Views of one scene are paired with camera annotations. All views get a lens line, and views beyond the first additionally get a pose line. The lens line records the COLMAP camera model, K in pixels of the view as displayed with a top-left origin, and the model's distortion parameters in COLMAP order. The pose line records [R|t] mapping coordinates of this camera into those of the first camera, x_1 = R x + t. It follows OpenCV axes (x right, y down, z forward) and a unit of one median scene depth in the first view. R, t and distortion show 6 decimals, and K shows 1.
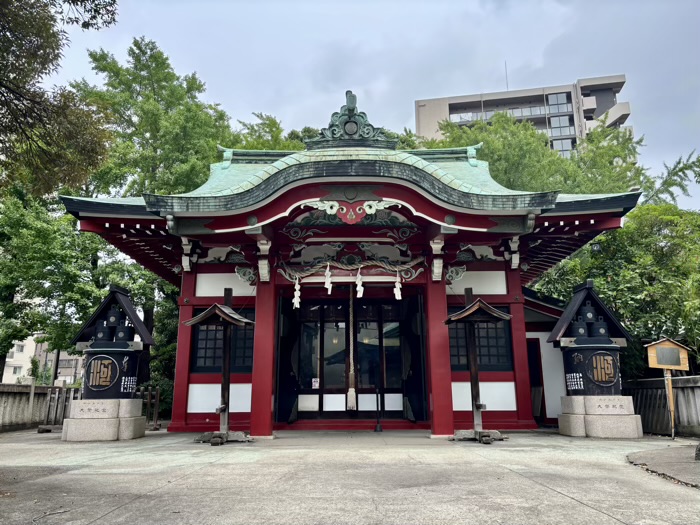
lens RADIAL K [[526.2, 0, 352.1], [0, 526.2, 262.6], [0, 0, 1]] dist [0.047515, -0.041854]
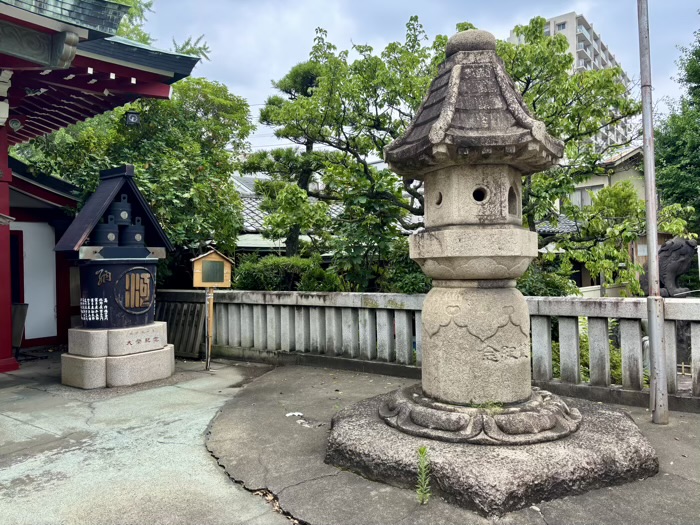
lens RADIAL K [[526.2, 0, 355.1], [0, 526.2, 258.0], [0, 0, 1]] dist [0.047515, -0.041854]
pose [[0.587894, -0.005851, 0.808917, 0.057863], [-0.177456, 0.974684, 0.136019, 0.004581], [-0.789234, -0.223512, 0.571973, 0.341128]]
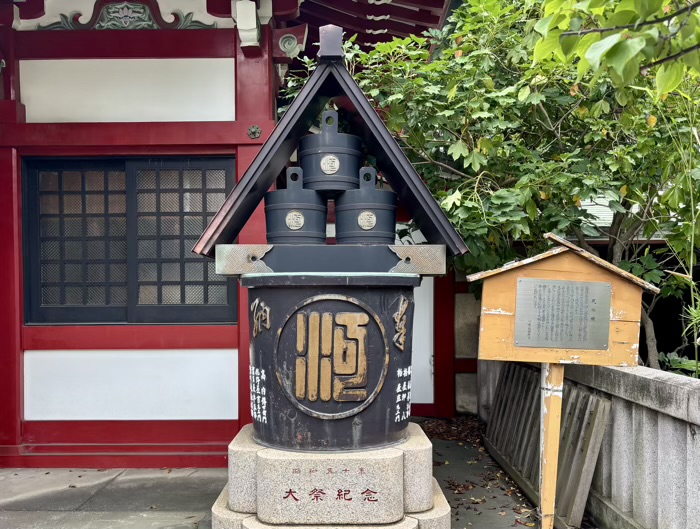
lens RADIAL K [[607.9, 0, 347.6], [0, 607.9, 306.9], [0, 0, 1]] dist [0.058755, -0.007360]
pose [[0.999852, -0.000565, -0.017219, 0.462056], [0.005106, 0.964269, 0.264875, 0.086245], [0.016454, -0.264924, 0.964129, 0.665766]]
